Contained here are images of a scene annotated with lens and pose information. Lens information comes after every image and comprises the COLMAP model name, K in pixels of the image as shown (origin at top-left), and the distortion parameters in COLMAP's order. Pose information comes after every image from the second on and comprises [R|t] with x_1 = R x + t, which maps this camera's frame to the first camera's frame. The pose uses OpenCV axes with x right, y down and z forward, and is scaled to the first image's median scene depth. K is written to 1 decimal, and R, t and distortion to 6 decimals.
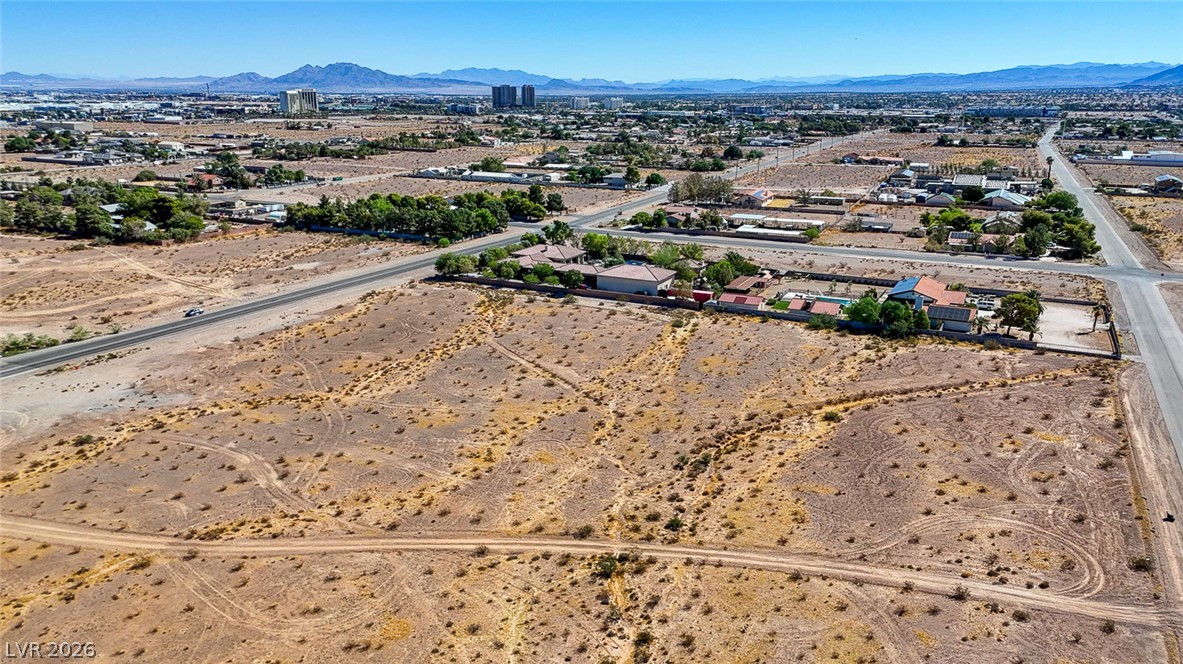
lens RADIAL K [[889.4, 0, 590.1], [0, 889.4, 331.8], [0, 0, 1]] dist [0.086233, -0.088436]
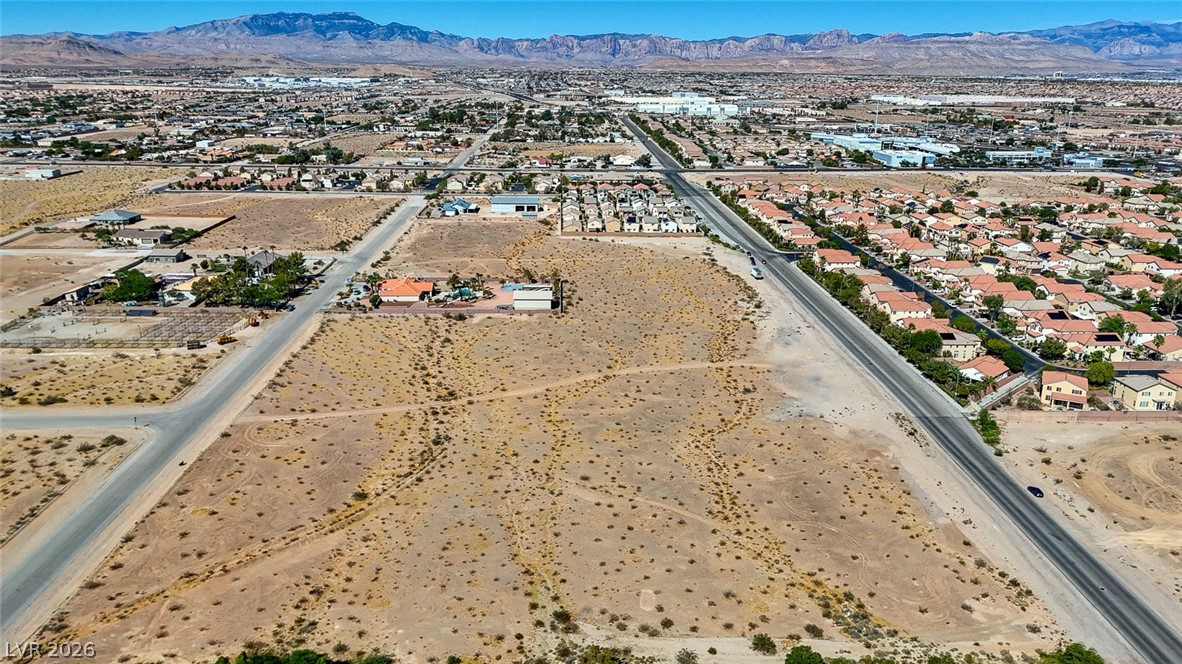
lens RADIAL K [[867.7, 0, 598.9], [0, 867.7, 336.8], [0, 0, 1]] dist [0.080539, -0.073862]
pose [[-0.877920, 0.131704, -0.460337, 0.491492], [-0.134912, 0.854428, 0.501749, -0.754031], [0.459407, 0.502600, -0.732351, 1.863575]]
